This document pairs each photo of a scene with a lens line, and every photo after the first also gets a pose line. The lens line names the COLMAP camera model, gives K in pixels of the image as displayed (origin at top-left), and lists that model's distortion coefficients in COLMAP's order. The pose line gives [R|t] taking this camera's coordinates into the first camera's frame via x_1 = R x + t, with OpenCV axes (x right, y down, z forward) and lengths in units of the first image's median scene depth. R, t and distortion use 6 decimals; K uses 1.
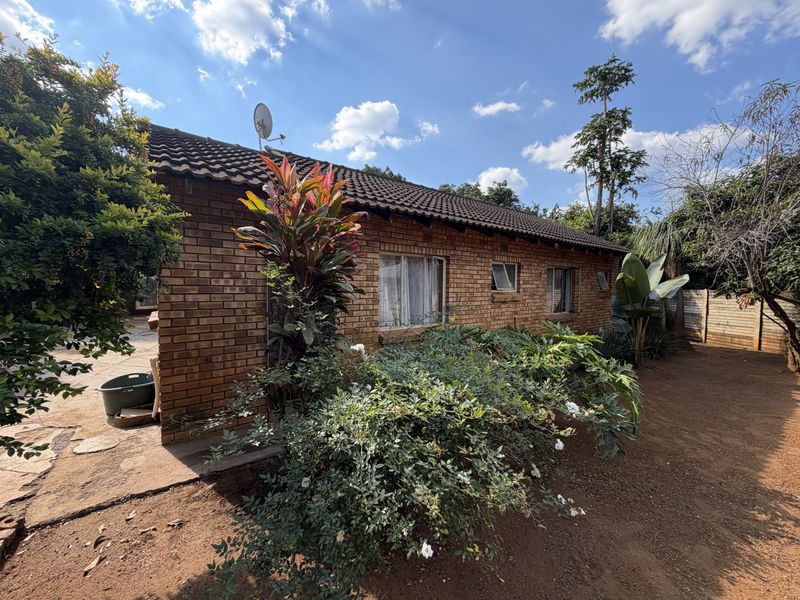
lens RADIAL K [[317.3, 0, 398.7], [0, 317.3, 303.0], [0, 0, 1]] dist [0.000162, -0.000710]
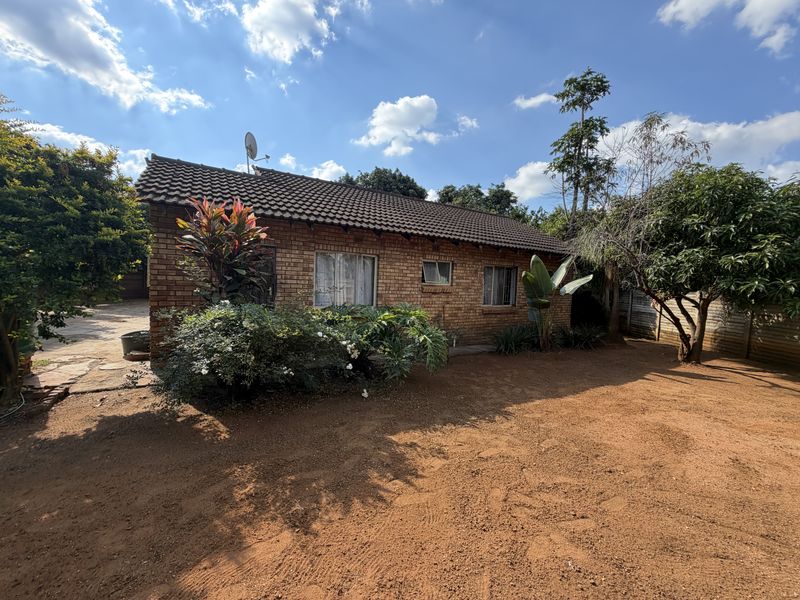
lens RADIAL K [[317.3, 0, 399.7], [0, 317.3, 301.3], [0, 0, 1]] dist [0.000162, -0.000710]
pose [[0.994743, 0.036647, -0.095622, 0.105610], [-0.035877, 0.999309, 0.009759, 0.007687], [0.095913, -0.006277, 0.995370, -0.077104]]
